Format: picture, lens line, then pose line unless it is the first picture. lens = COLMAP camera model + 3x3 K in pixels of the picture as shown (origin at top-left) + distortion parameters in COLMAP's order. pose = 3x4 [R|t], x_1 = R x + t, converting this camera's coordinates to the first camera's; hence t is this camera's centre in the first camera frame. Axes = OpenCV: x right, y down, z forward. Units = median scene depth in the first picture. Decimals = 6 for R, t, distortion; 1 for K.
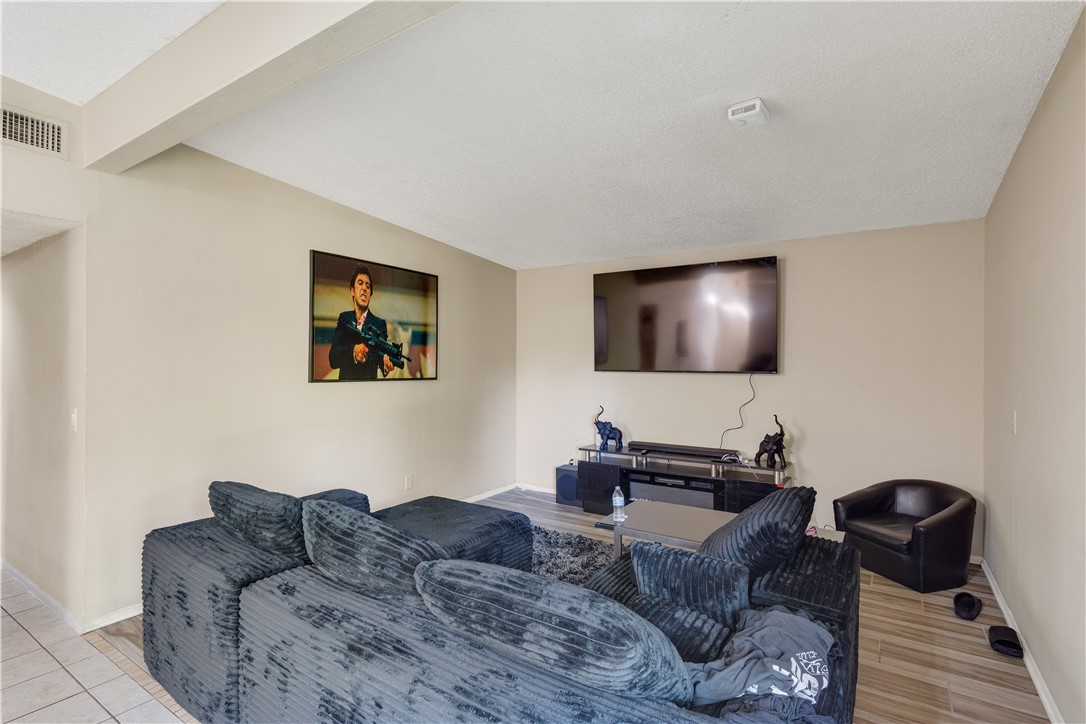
lens RADIAL K [[523.4, 0, 542.1], [0, 523.4, 362.5], [0, 0, 1]] dist [-0.001495, 0.002014]
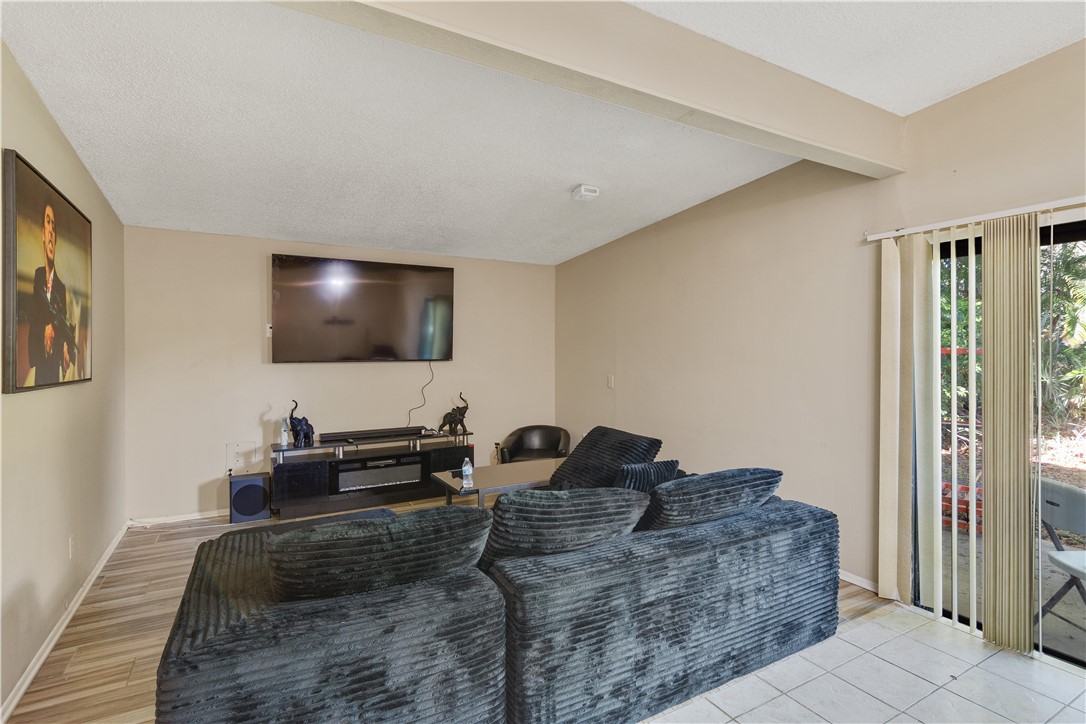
lens RADIAL K [[523.4, 0, 542.7], [0, 523.4, 356.1], [0, 0, 1]] dist [-0.001495, 0.002014]
pose [[0.456329, -0.011763, 0.889733, -0.568734], [0.005020, 0.999931, 0.010645, -0.002559], [-0.889797, -0.000391, 0.456356, 0.216890]]
